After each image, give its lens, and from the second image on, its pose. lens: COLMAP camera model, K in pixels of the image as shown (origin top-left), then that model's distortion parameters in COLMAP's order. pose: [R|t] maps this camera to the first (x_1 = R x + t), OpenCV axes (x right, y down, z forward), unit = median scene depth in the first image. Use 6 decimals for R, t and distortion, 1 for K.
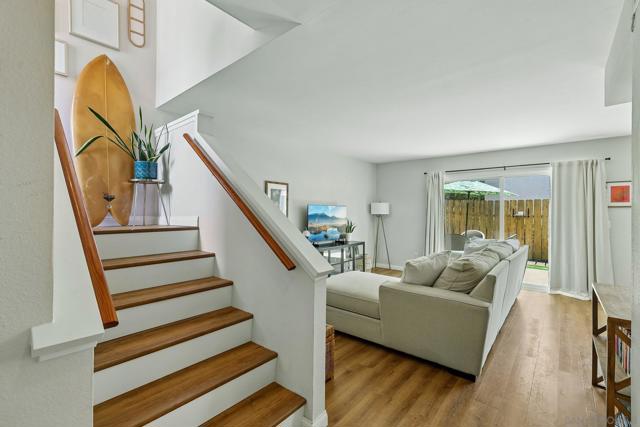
lens RADIAL K [[285.5, 0, 320.0], [0, 285.5, 214.3], [0, 0, 1]] dist [-0.001304, -0.000363]
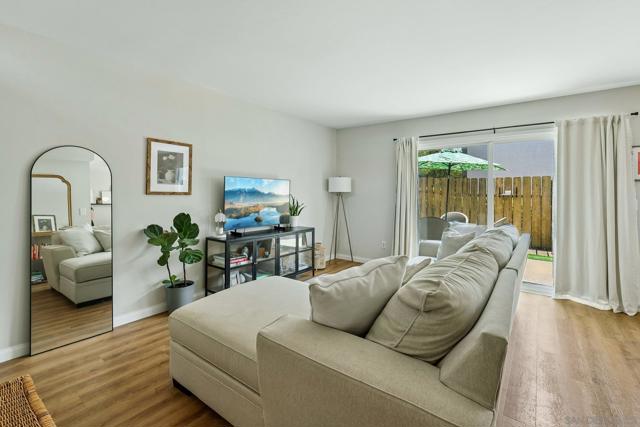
lens RADIAL K [[285.5, 0, 322.1], [0, 285.5, 190.4], [0, 0, 1]] dist [-0.001304, -0.000363]
pose [[0.998487, 0.005224, 0.054747, 0.152138], [-0.004295, 0.999845, -0.017069, 0.012070], [-0.054828, 0.016808, 0.998354, 0.273821]]
